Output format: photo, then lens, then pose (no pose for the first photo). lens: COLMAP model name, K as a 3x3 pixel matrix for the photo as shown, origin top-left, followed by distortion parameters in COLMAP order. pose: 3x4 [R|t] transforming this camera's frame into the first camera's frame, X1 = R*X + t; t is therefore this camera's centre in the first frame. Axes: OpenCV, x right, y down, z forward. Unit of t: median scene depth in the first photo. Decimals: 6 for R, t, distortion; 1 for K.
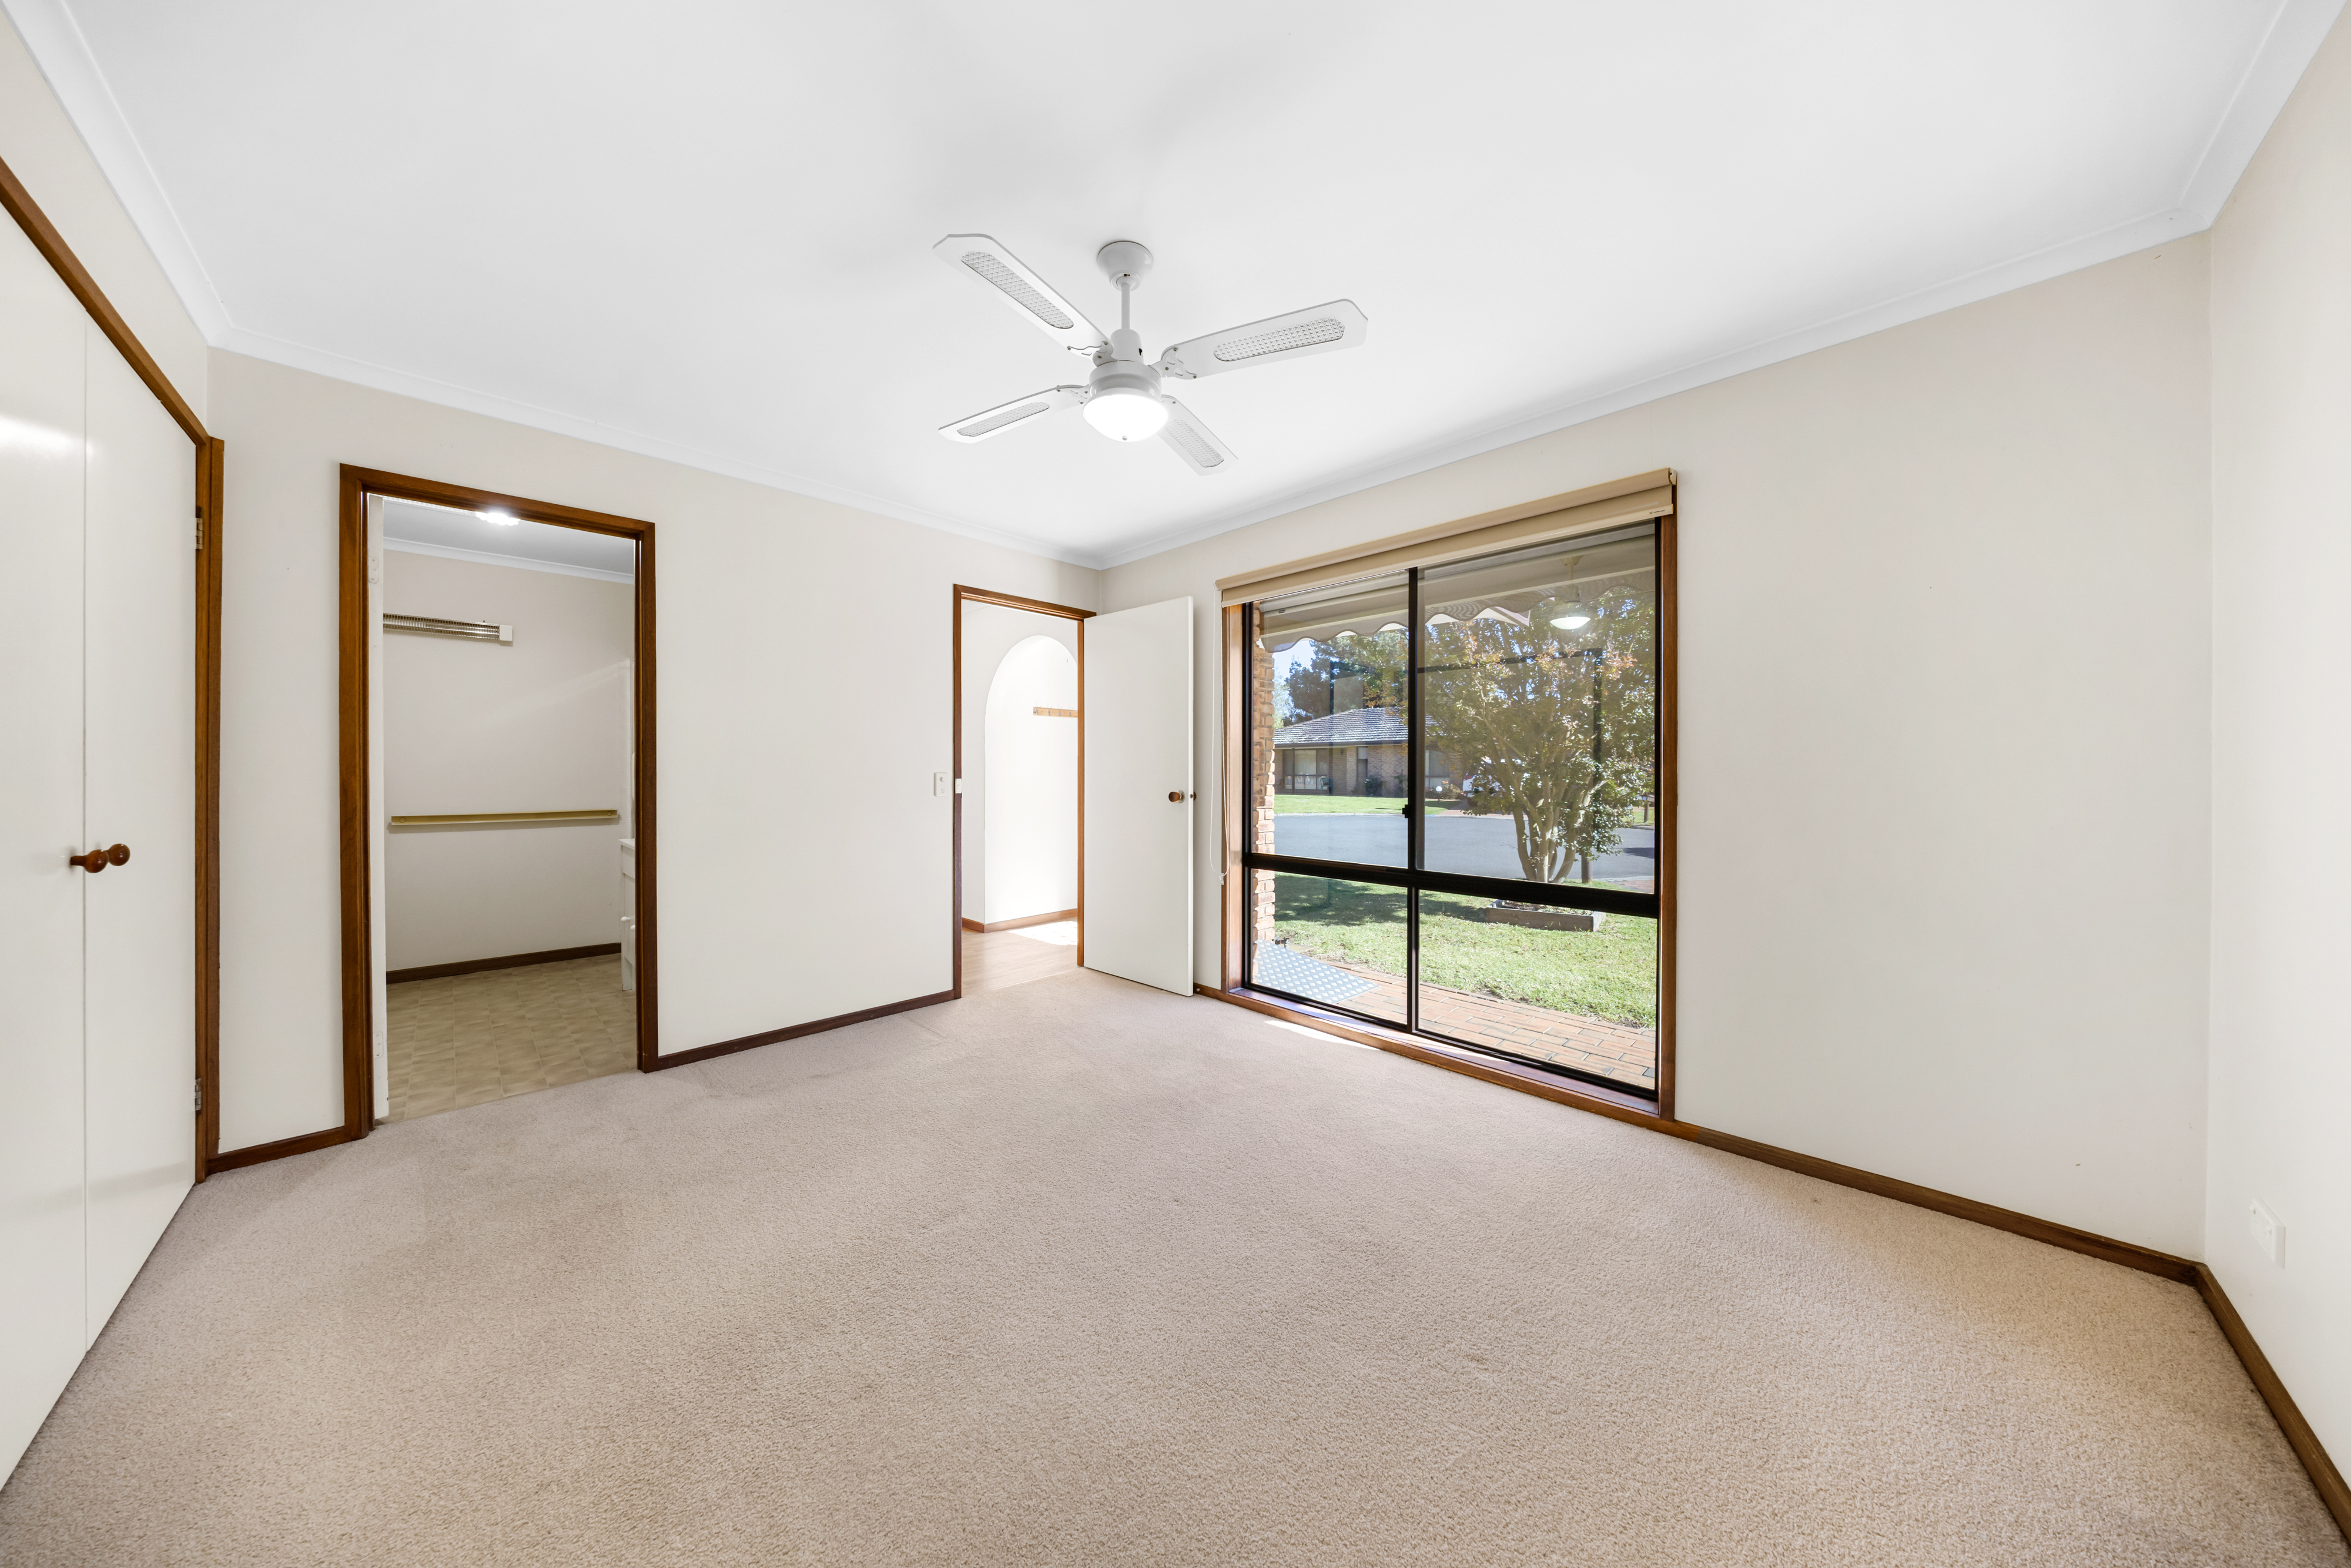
lens RADIAL K [[724.6, 0, 1170.7], [0, 724.6, 743.5], [0, 0, 1]] dist [-0.000314, -0.000017]
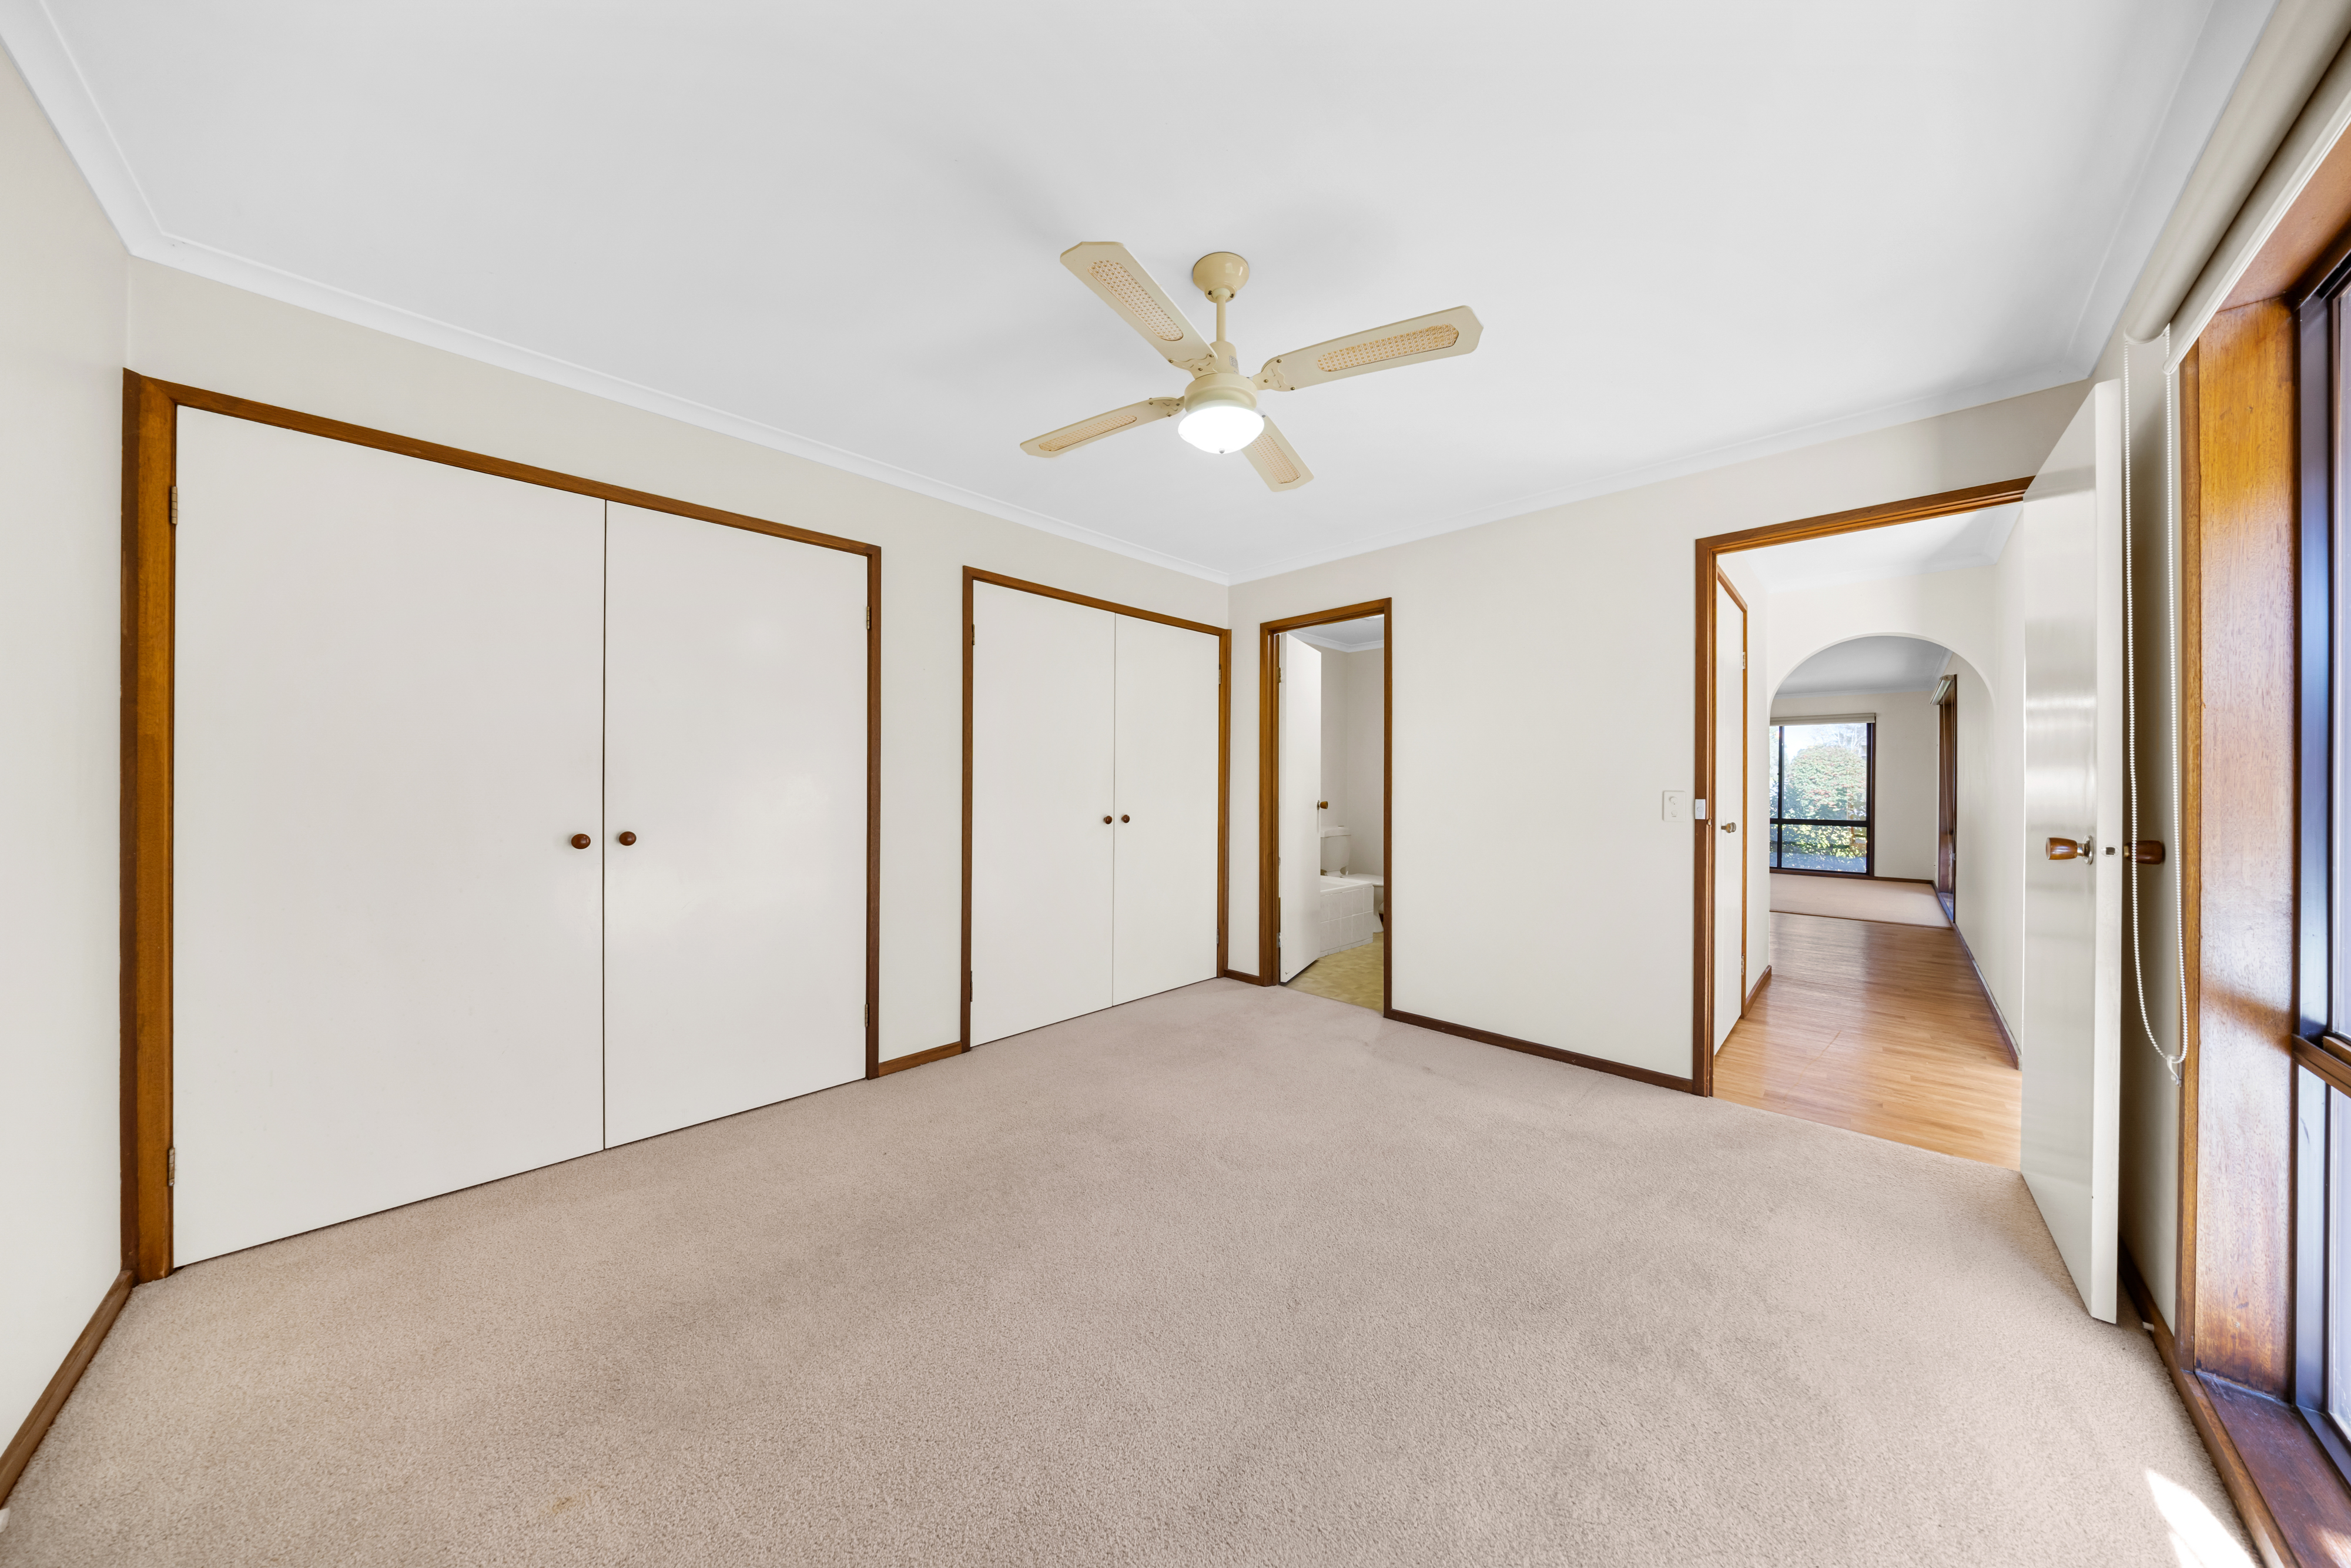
lens RADIAL K [[728.2, 0, 1175.5], [0, 728.2, 784.0], [0, 0, 1]] dist [-0.000303, -0.000007]
pose [[0.028326, 0.001136, -0.999598, 0.662675], [0.034020, 0.999419, 0.002100, 0.014188], [0.999020, -0.034066, 0.028271, 0.664112]]
